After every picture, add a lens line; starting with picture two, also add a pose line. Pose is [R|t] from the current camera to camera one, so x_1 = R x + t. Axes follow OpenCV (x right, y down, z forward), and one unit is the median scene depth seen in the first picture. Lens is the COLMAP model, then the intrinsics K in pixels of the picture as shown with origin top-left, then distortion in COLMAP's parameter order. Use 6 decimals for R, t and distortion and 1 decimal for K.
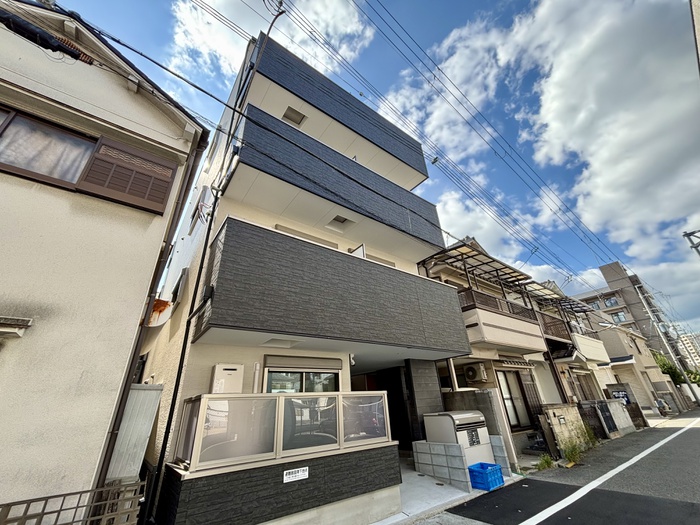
lens RADIAL K [[282.0, 0, 347.9], [0, 282.0, 261.9], [0, 0, 1]] dist [-0.001623, 0.000418]
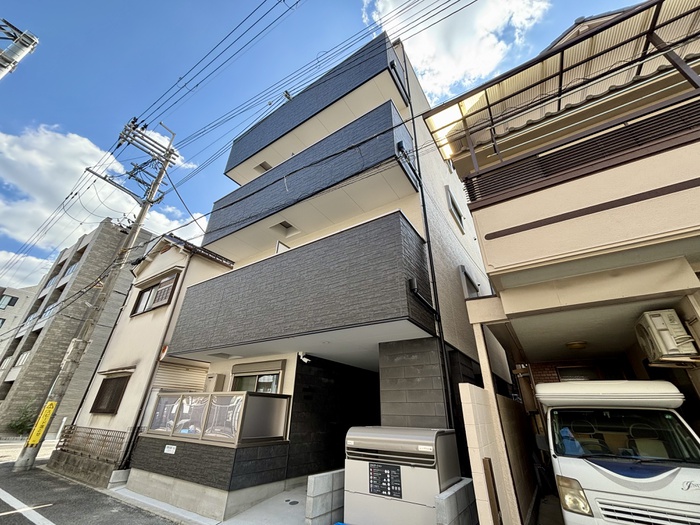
lens RADIAL K [[282.0, 0, 347.9], [0, 282.0, 261.9], [0, 0, 1]] dist [-0.001623, 0.000418]
pose [[0.334506, -0.393804, -0.856168, 1.038150], [0.397343, 0.882738, -0.250783, 0.374896], [0.854531, -0.256304, 0.451757, 0.817824]]
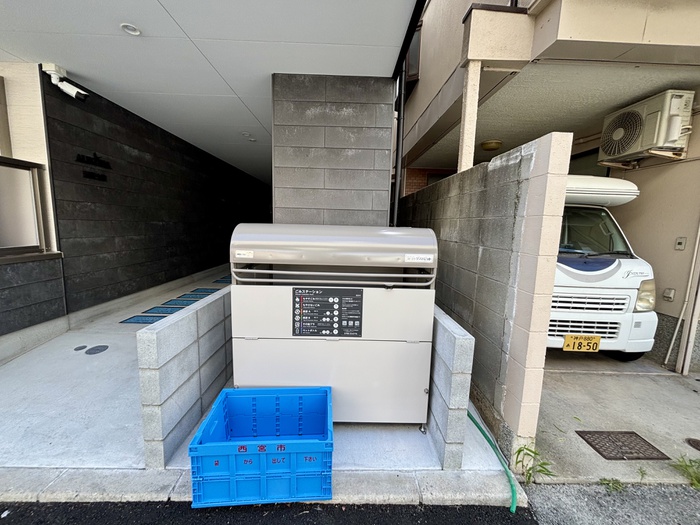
lens RADIAL K [[282.0, 0, 347.9], [0, 282.0, 261.9], [0, 0, 1]] dist [-0.001623, 0.000418]
pose [[0.807275, 0.149212, -0.571001, 0.612780], [0.207121, 0.834344, 0.510853, 0.455682], [0.552637, -0.530665, 0.642640, 0.873897]]
